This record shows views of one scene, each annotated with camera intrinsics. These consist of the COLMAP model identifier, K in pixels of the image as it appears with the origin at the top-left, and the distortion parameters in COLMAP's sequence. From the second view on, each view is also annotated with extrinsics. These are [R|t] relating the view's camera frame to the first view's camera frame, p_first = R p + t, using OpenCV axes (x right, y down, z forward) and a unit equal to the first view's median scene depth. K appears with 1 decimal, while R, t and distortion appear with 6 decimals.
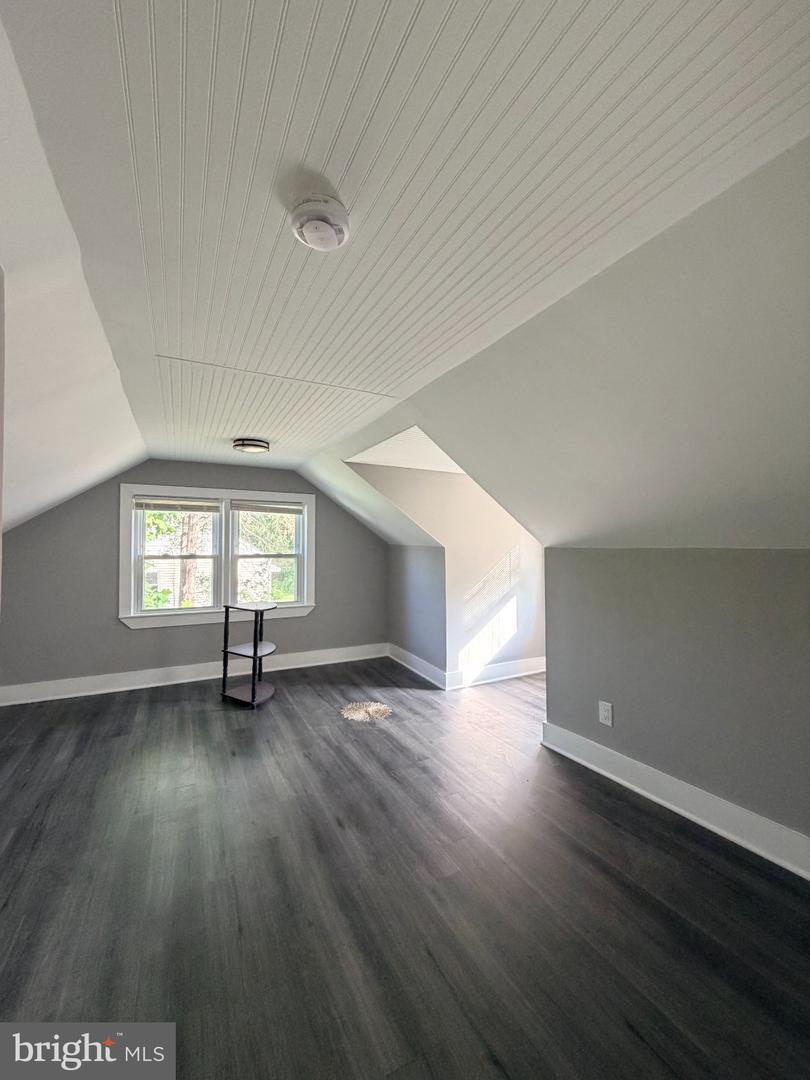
lens RADIAL K [[429.3, 0, 405.0], [0, 429.3, 540.0], [0, 0, 1]] dist [-0.000089, 0.000096]
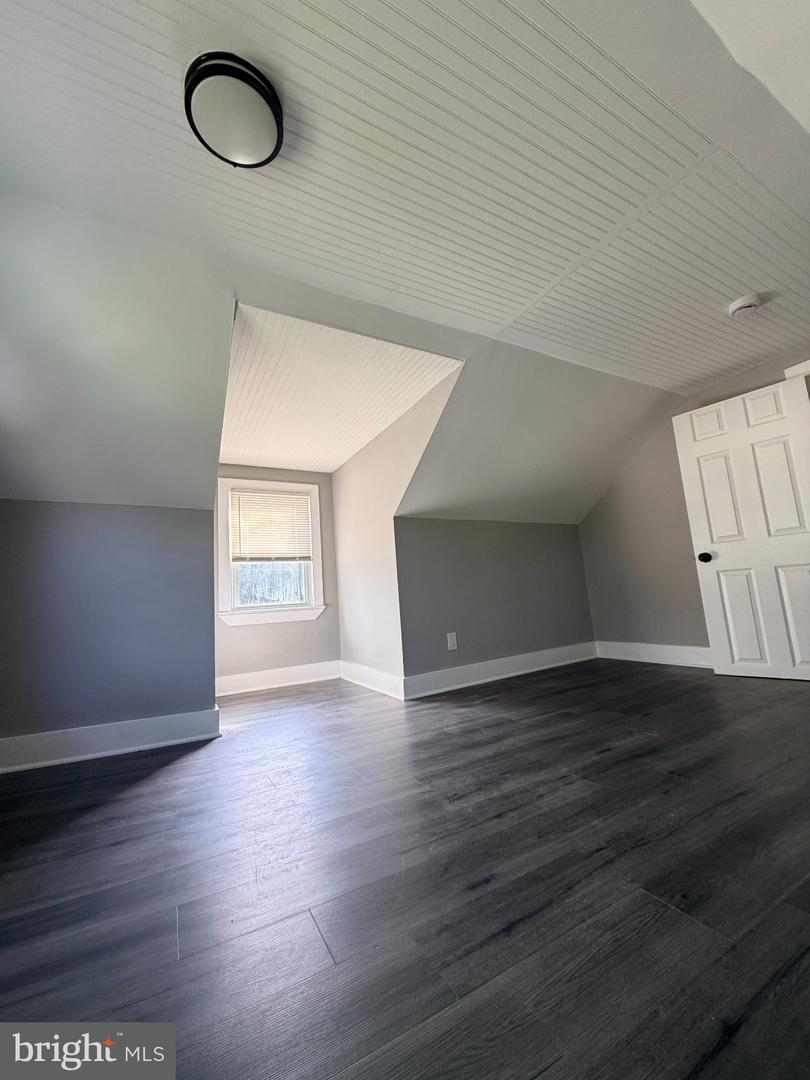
lens RADIAL K [[429.3, 0, 405.0], [0, 429.3, 540.0], [0, 0, 1]] dist [-0.000089, 0.000096]
pose [[-0.018064, 0.149349, 0.988620, -0.895856], [0.058618, 0.987238, -0.148069, 0.285115], [-0.998117, 0.055276, -0.026588, 1.174598]]
